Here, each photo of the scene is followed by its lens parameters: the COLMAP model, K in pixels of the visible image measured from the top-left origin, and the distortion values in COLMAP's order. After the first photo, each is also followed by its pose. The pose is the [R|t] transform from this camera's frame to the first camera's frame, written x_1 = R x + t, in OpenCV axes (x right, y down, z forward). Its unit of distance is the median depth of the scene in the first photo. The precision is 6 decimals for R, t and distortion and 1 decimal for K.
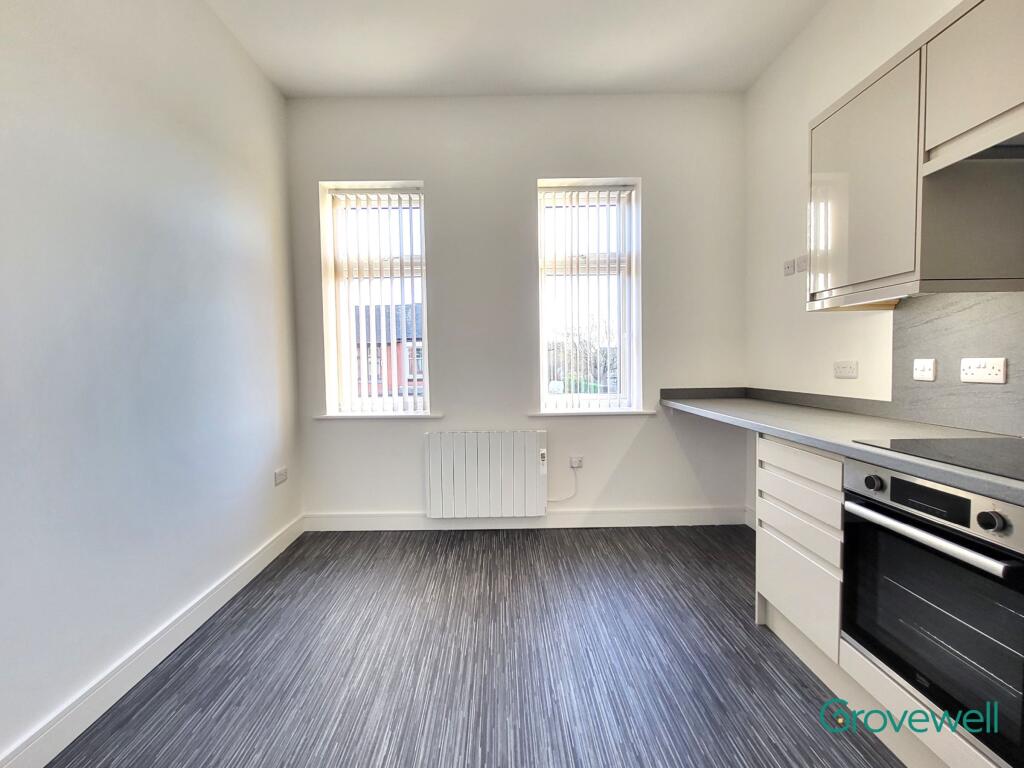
lens RADIAL K [[462.6, 0, 506.8], [0, 462.6, 386.0], [0, 0, 1]] dist [0.001635, -0.000634]
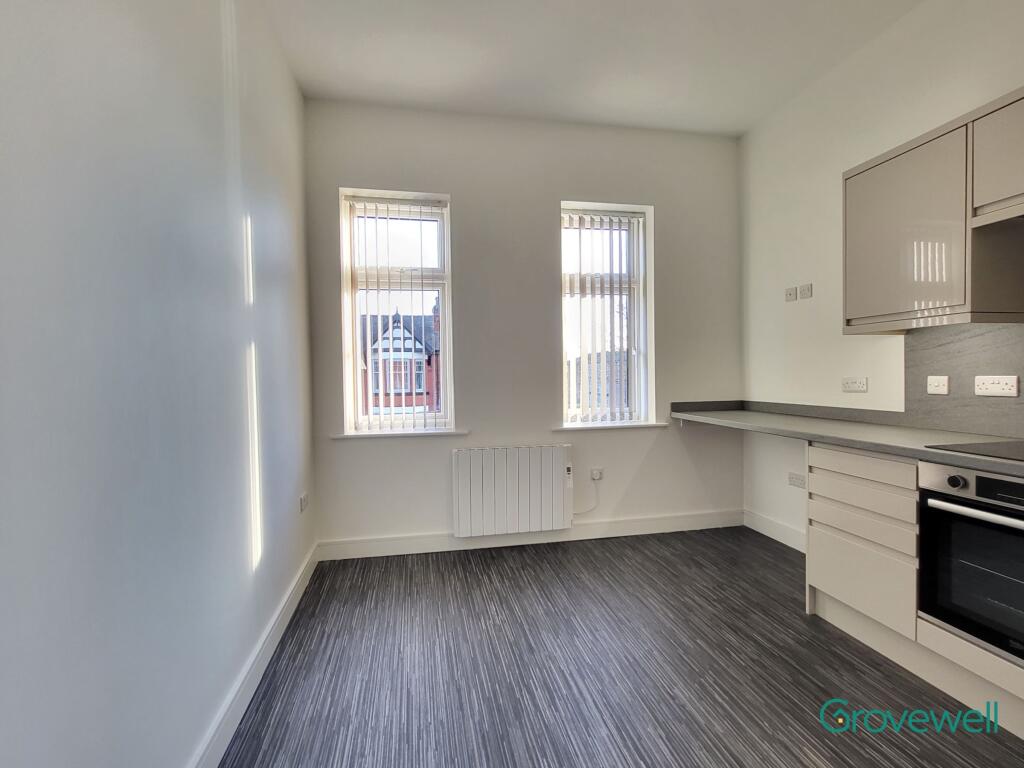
lens RADIAL K [[462.6, 0, 506.8], [0, 462.6, 386.0], [0, 0, 1]] dist [0.001635, -0.000634]
pose [[0.982929, -0.003912, 0.183943, -0.267749], [0.009047, 0.999592, -0.027085, -0.006945], [-0.183762, 0.028286, 0.982564, 0.018229]]
